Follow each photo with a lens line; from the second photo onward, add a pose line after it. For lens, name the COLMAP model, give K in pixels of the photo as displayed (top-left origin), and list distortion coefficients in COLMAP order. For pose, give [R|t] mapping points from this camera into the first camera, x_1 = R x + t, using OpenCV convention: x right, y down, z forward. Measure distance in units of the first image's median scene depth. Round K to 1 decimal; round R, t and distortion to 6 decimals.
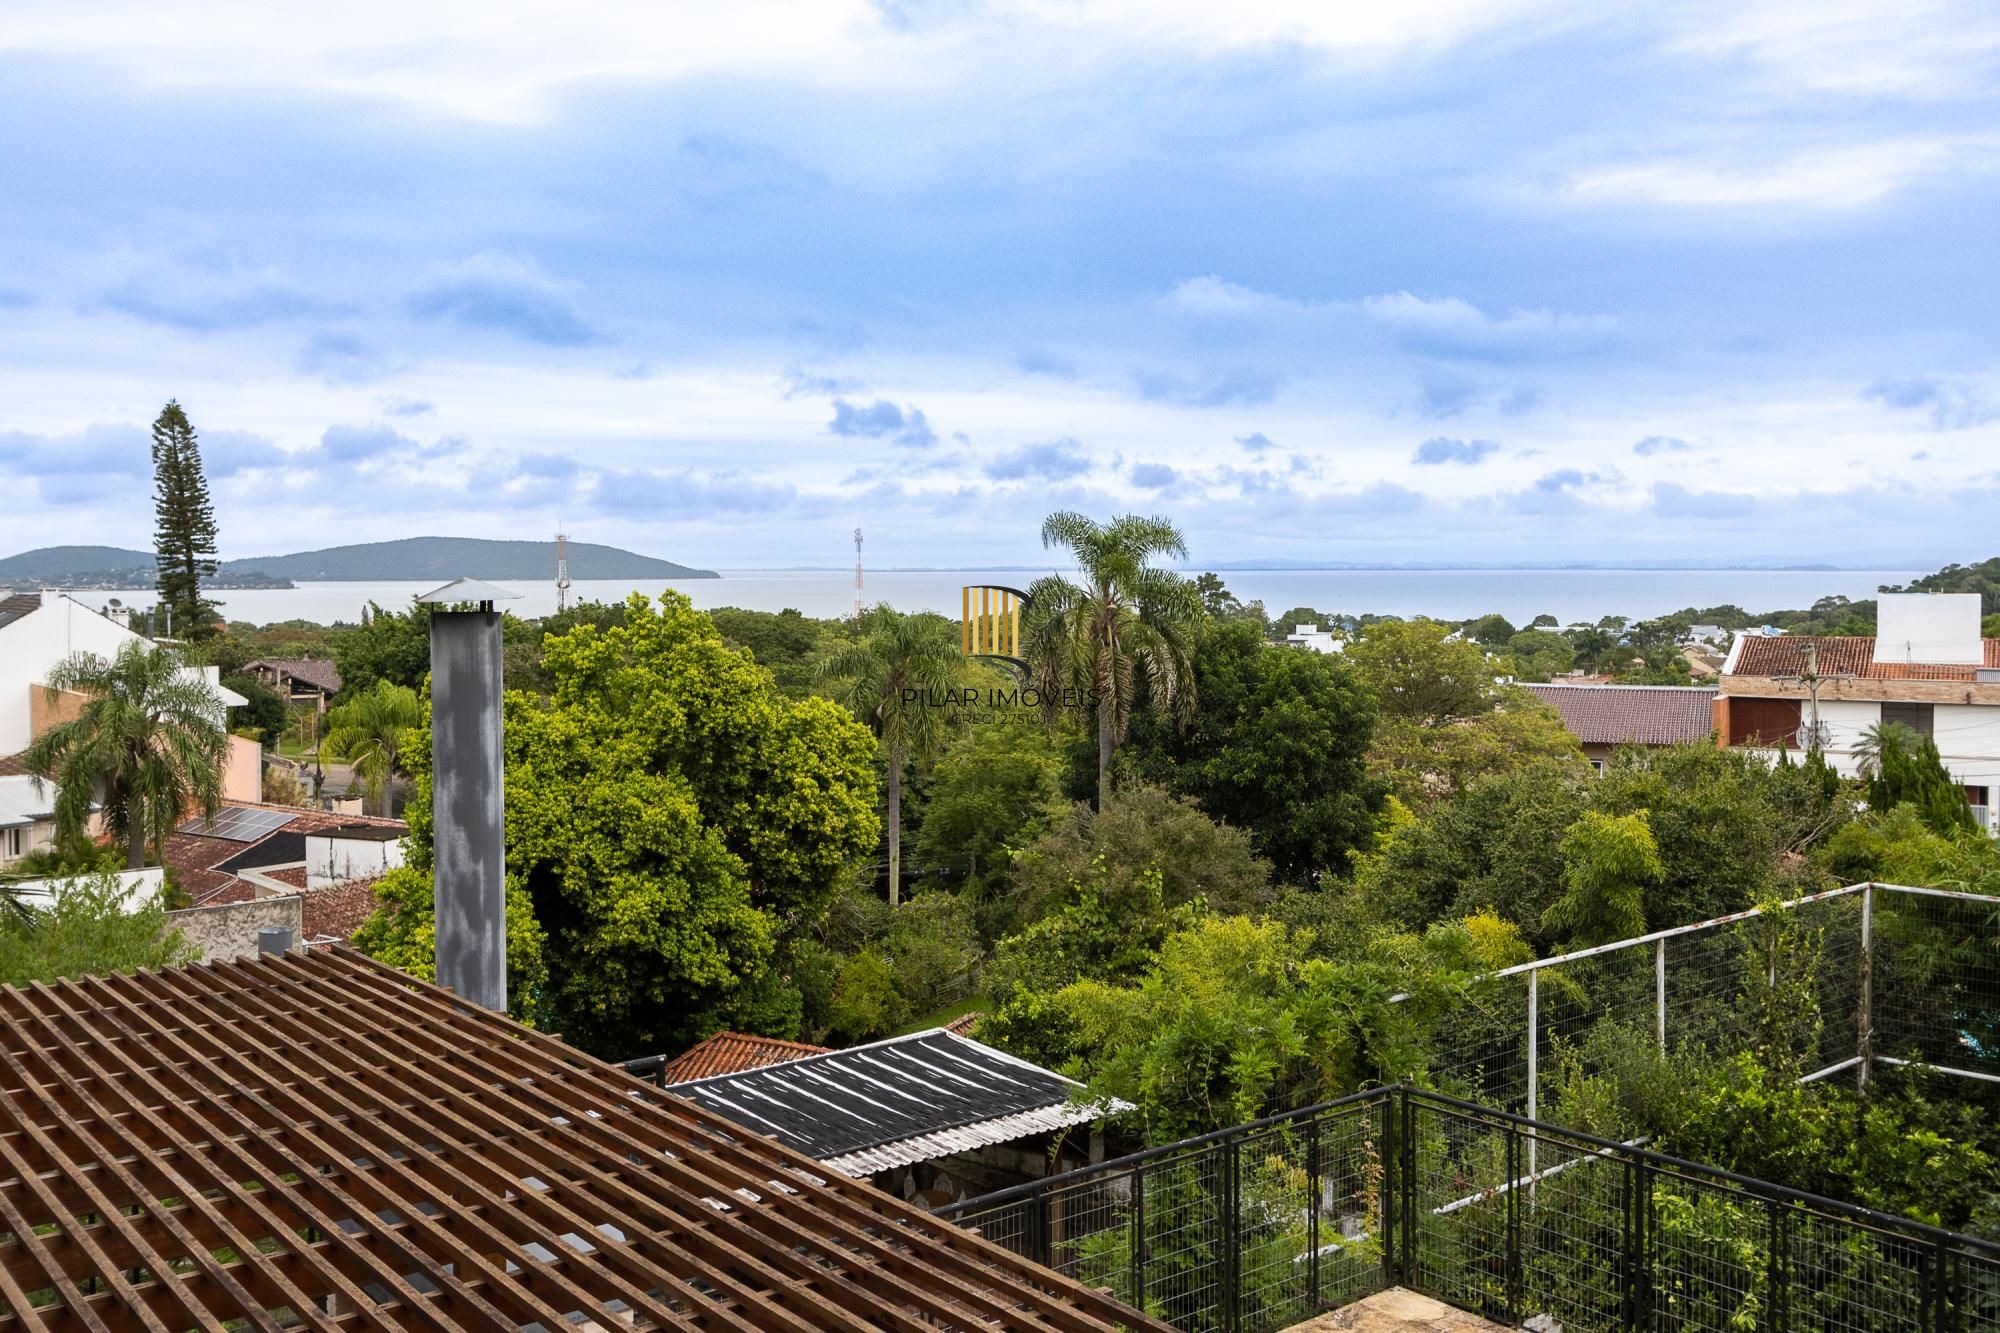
lens RADIAL K [[1761.5, 0, 1045.8], [0, 1761.5, 608.1], [0, 0, 1]] dist [0.000062, -0.005702]
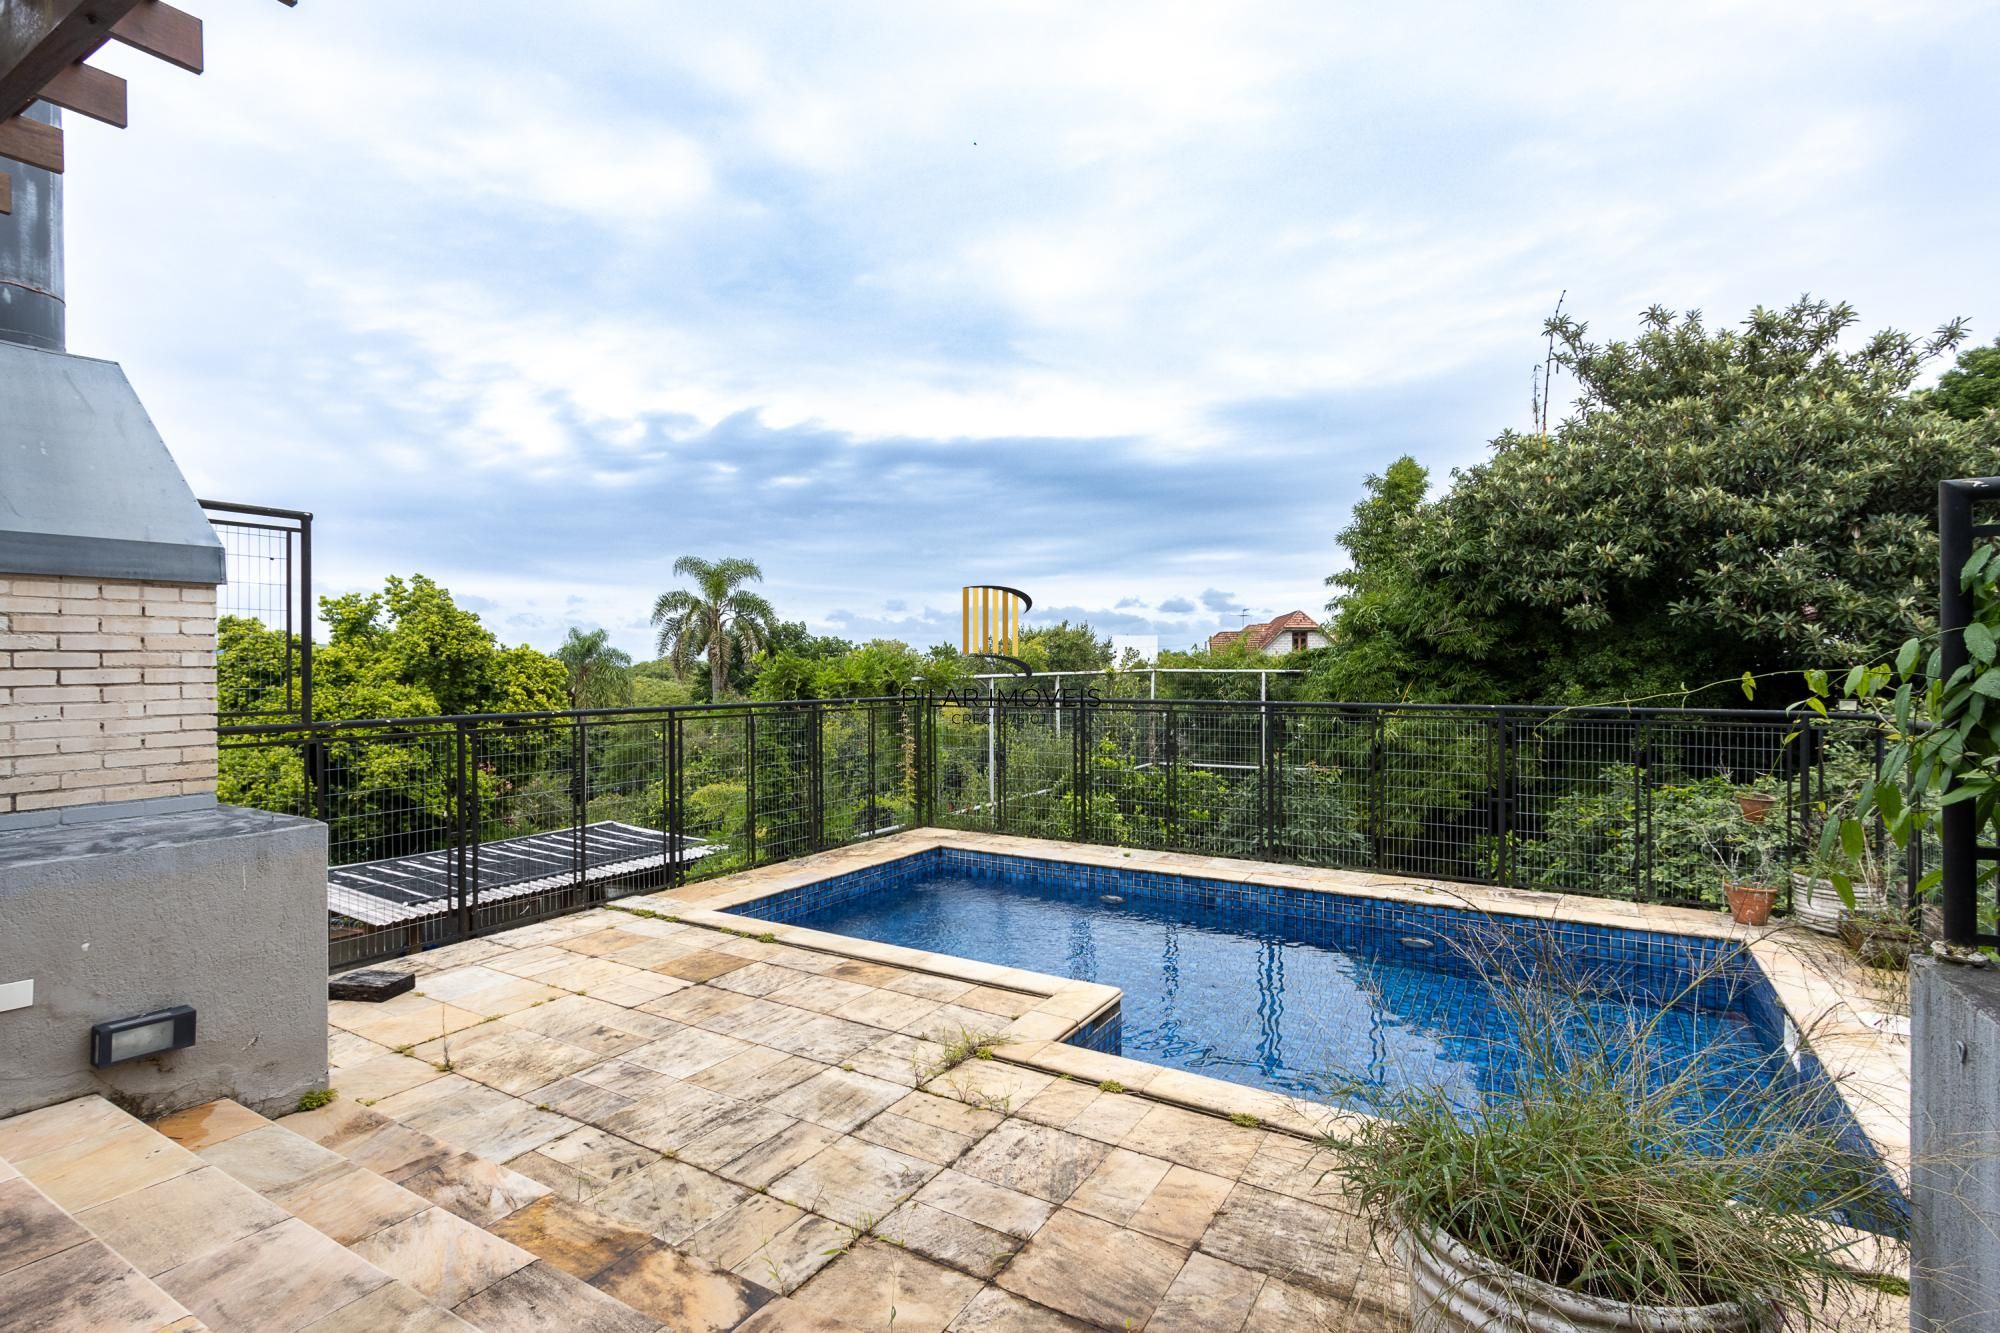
lens RADIAL K [[909.6, 0, 1005.0], [0, 909.6, 690.0], [0, 0, 1]] dist [0.001076, -0.000387]
pose [[0.941701, -0.005178, 0.336412, 0.000483], [0.005809, 0.999983, -0.000869, 0.100969], [-0.336402, 0.002772, 0.941714, 0.088994]]
